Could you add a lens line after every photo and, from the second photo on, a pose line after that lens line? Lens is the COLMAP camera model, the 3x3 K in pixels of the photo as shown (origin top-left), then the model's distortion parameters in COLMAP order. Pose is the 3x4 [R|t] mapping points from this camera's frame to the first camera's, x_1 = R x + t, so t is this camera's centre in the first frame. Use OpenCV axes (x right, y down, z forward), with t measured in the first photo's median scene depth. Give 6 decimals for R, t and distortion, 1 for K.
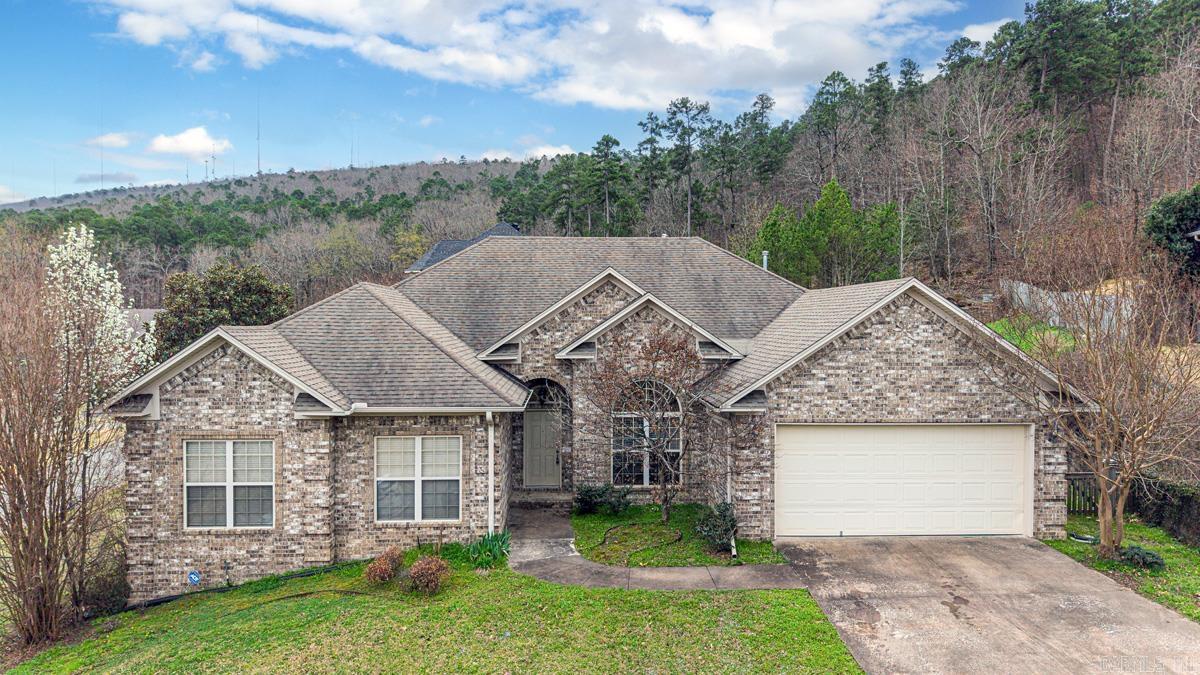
lens RADIAL K [[802.9, 0, 600.0], [0, 802.9, 337.5], [0, 0, 1]] dist [0.029616, -0.035746]
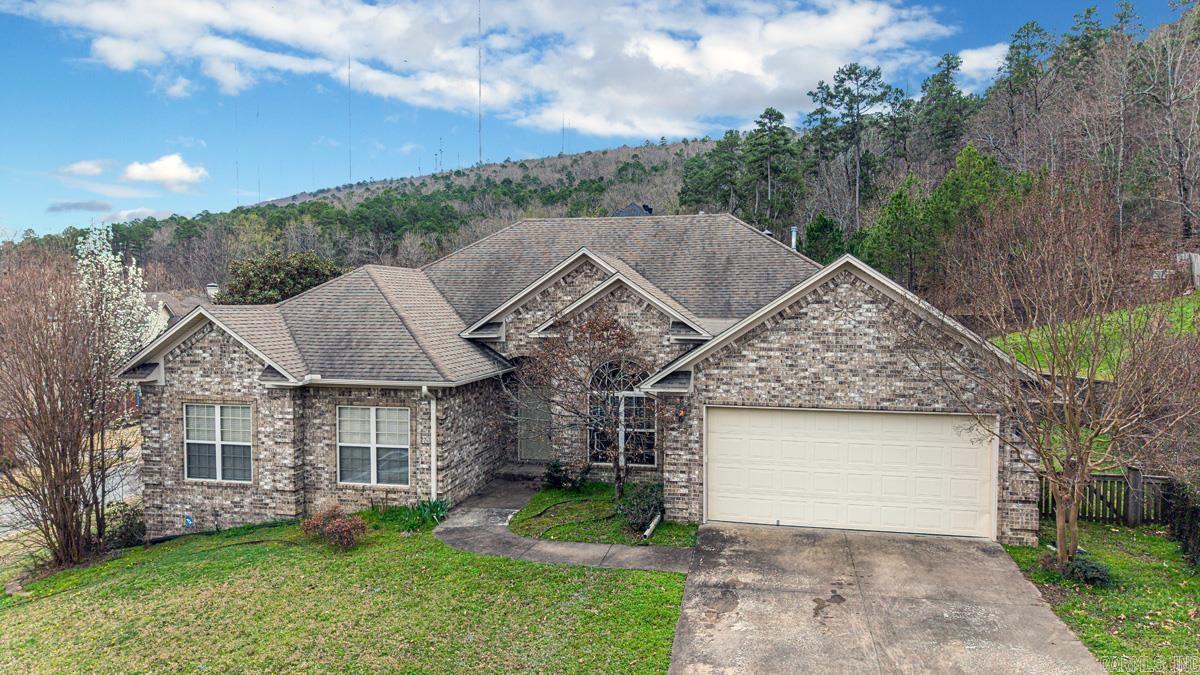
lens RADIAL K [[802.9, 0, 600.0], [0, 802.9, 337.5], [0, 0, 1]] dist [0.029616, -0.035746]
pose [[0.967241, 0.010396, -0.253648, 0.344964], [-0.004165, 0.999676, 0.025091, 0.000779], [0.253827, -0.023213, 0.966971, 0.029366]]
